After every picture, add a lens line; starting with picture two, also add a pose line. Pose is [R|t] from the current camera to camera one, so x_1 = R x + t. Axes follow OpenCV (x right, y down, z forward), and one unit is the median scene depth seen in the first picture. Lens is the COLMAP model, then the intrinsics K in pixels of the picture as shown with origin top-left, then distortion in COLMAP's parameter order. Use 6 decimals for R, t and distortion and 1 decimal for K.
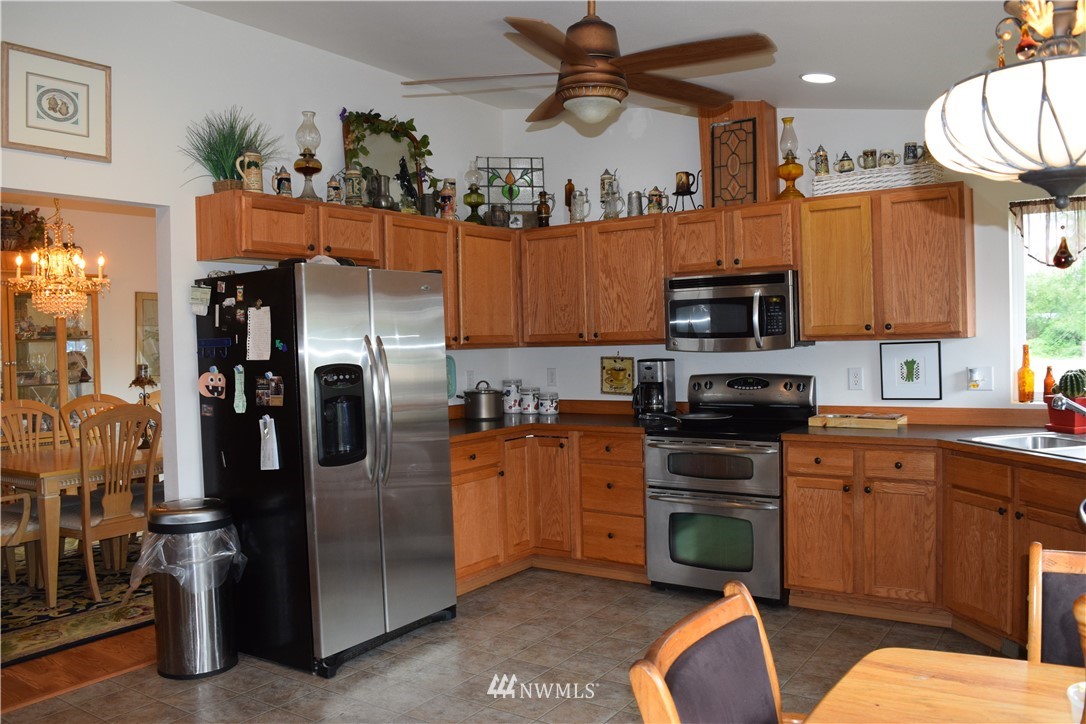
lens RADIAL K [[856.1, 0, 543.0], [0, 856.1, 362.0], [0, 0, 1]] dist [-0.085553, 0.010882]
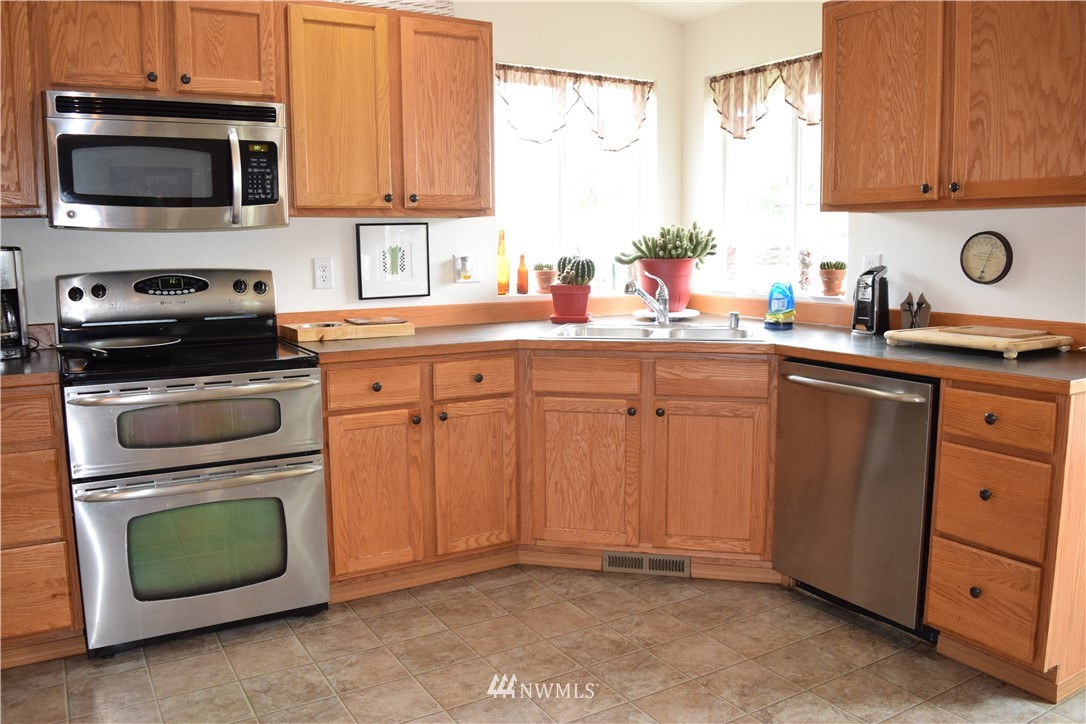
lens RADIAL K [[856.1, 0, 543.0], [0, 856.1, 362.0], [0, 0, 1]] dist [-0.085553, 0.010882]
pose [[0.424240, -0.100166, 0.899993, -0.237965], [0.020218, 0.994663, 0.101173, 0.028443], [-0.905324, -0.024725, 0.424001, 0.577987]]
